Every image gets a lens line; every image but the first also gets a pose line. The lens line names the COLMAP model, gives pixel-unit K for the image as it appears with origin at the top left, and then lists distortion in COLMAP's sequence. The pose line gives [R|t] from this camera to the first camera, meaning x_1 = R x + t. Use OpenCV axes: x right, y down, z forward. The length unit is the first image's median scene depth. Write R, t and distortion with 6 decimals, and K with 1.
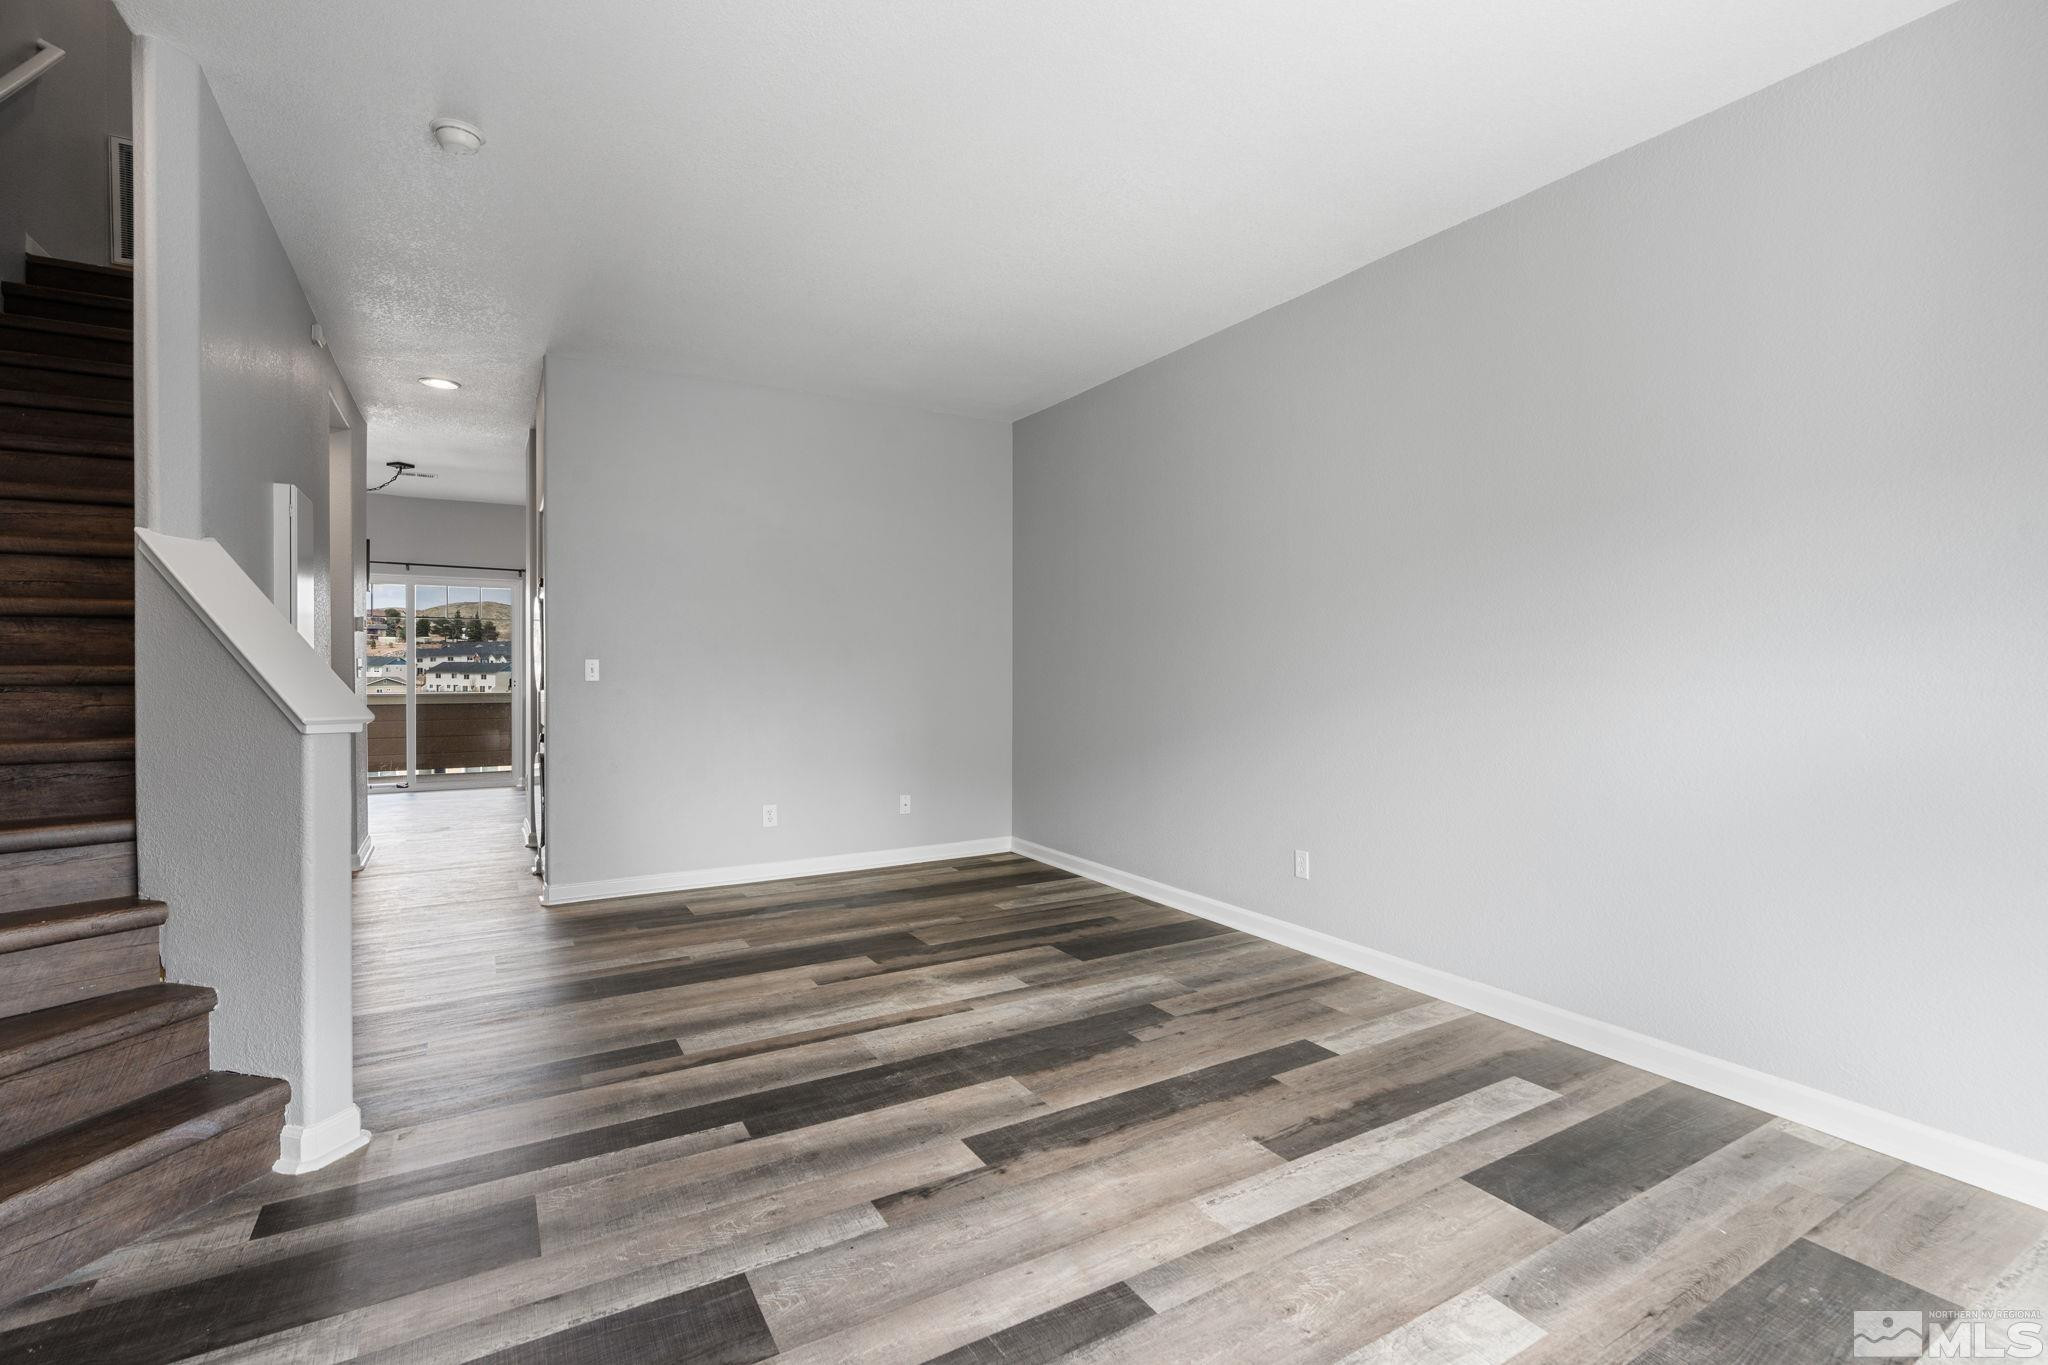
lens RADIAL K [[923.8, 0, 1034.1], [0, 923.8, 678.6], [0, 0, 1]] dist [-0.003593, 0.001096]
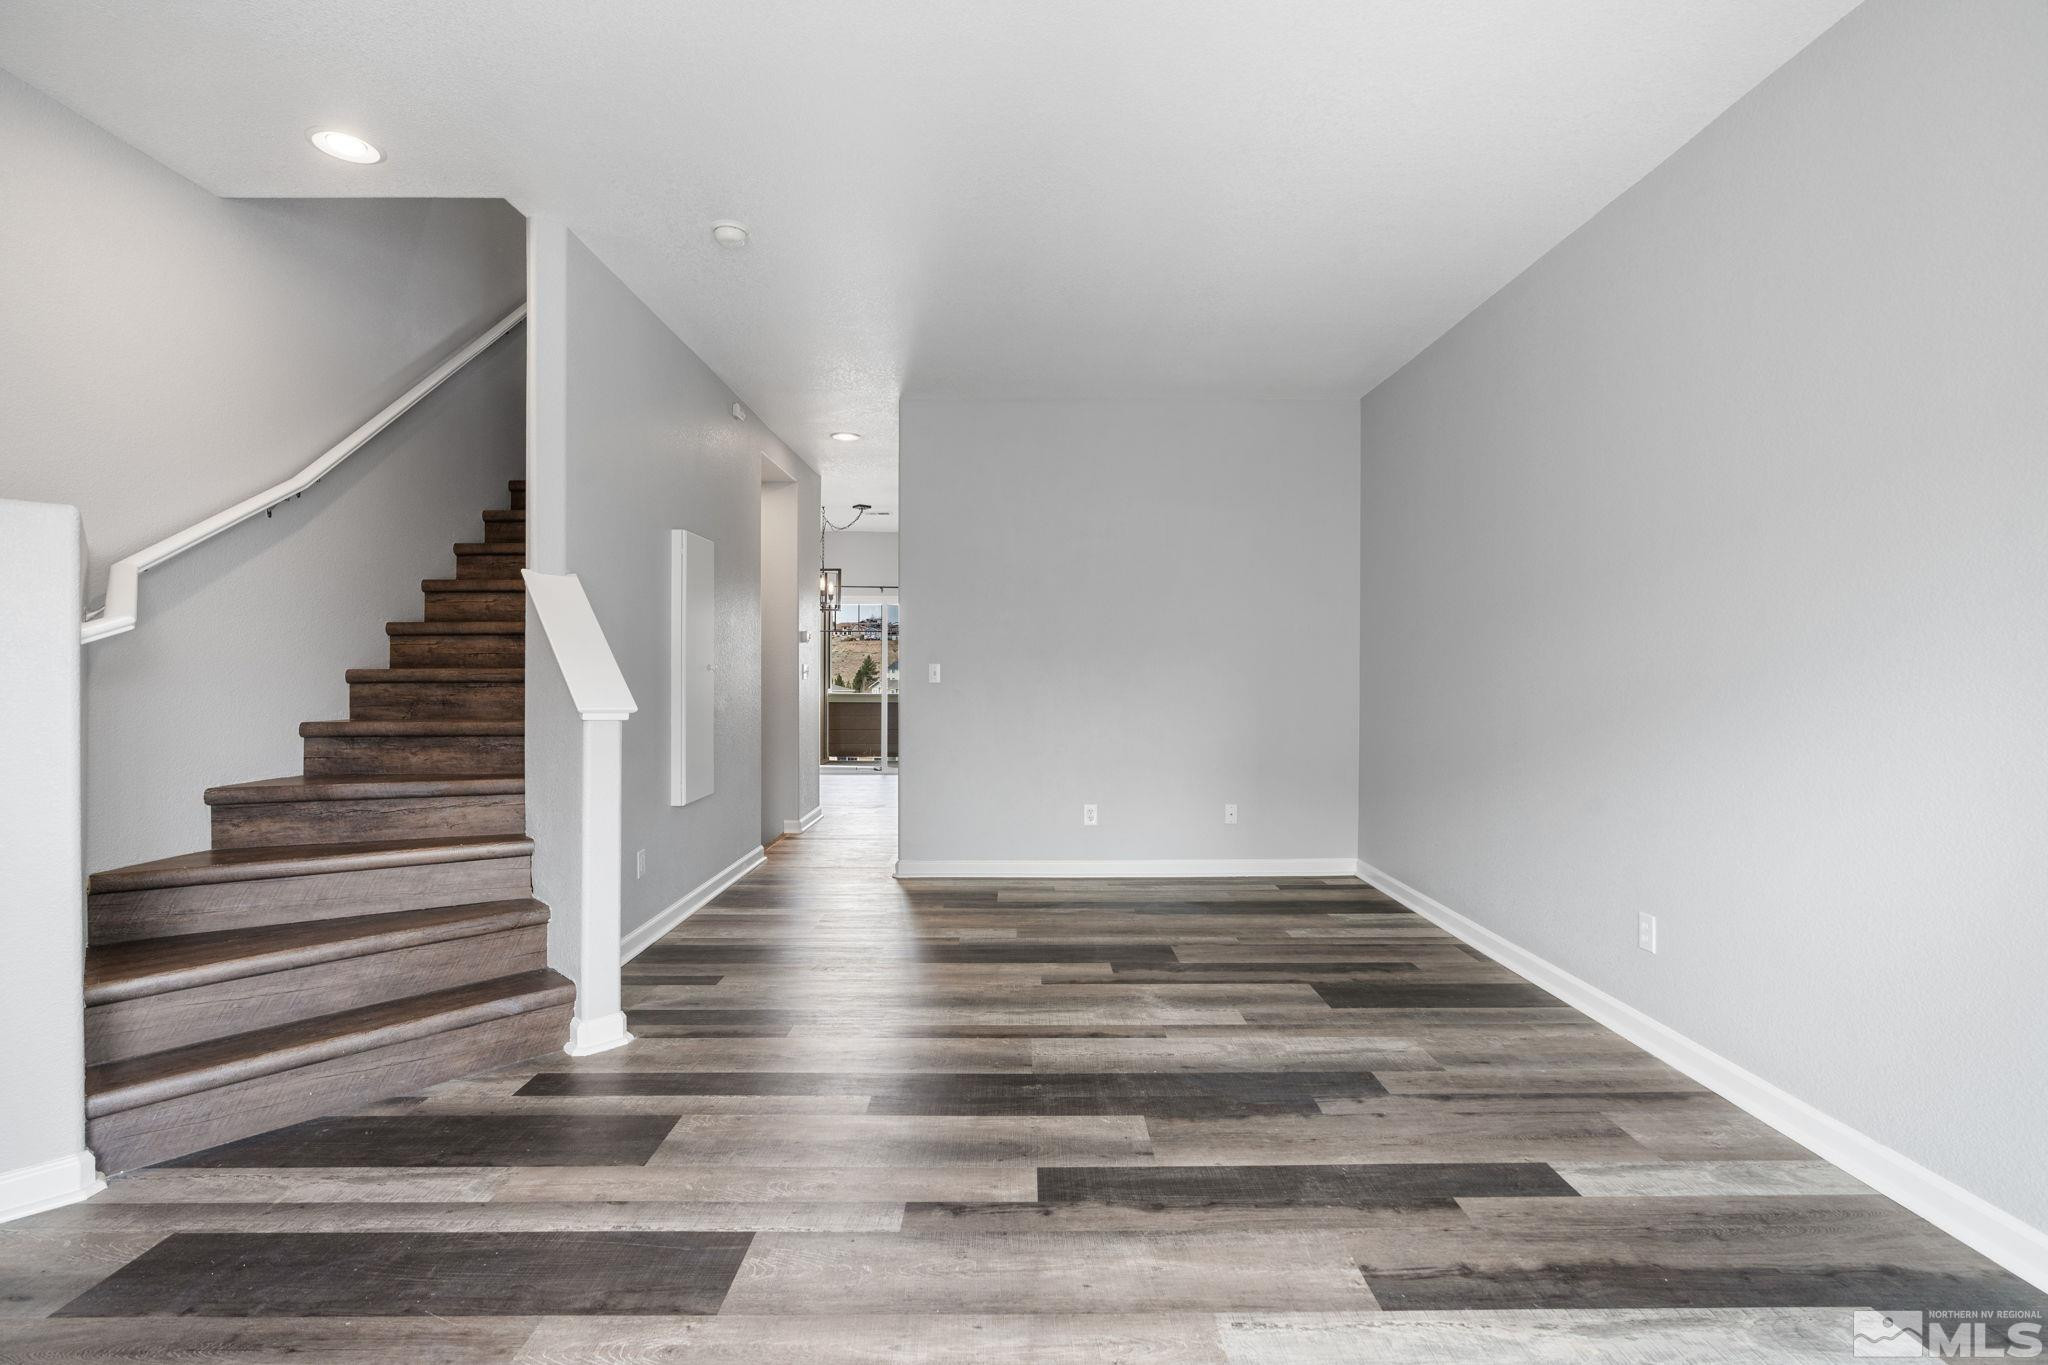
lens RADIAL K [[915.3, 0, 1033.9], [0, 915.3, 681.5], [0, 0, 1]] dist [-0.014701, 0.009269]
pose [[0.865432, 0.004228, -0.501009, 0.306942], [-0.005505, 0.999984, -0.001069, 0.002340], [0.500997, 0.003683, 0.865441, 0.151267]]
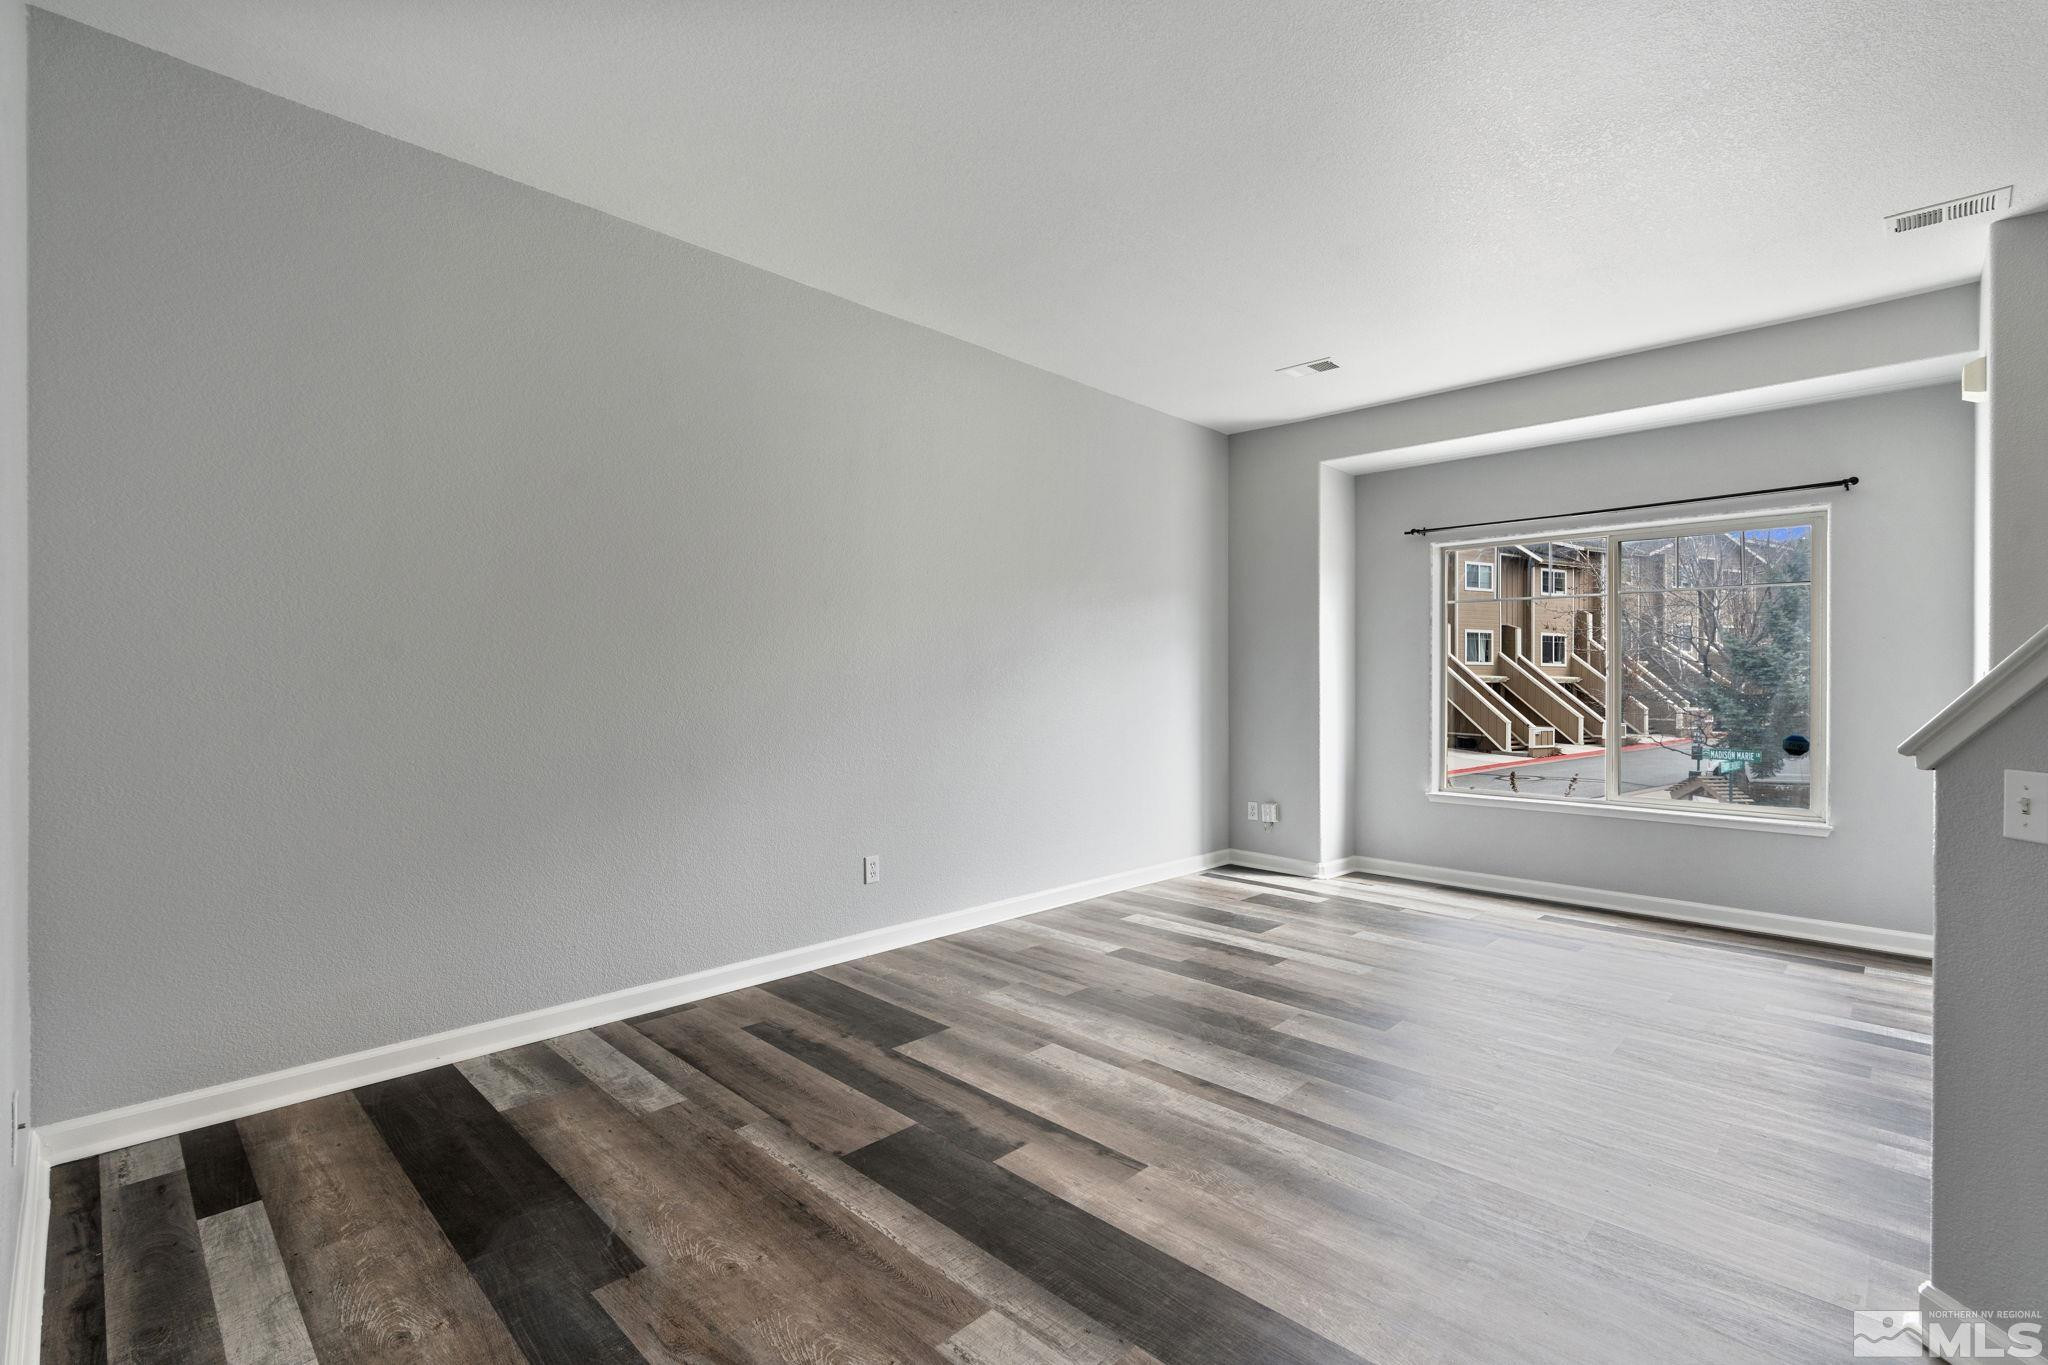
lens RADIAL K [[931.0, 0, 1021.5], [0, 931.0, 684.1], [0, 0, 1]] dist [-0.007129, 0.000935]
pose [[-0.258179, -0.008294, 0.966061, -0.992416], [0.004537, 0.999942, 0.009797, -0.015233], [-0.966086, 0.006912, -0.258126, 1.483231]]
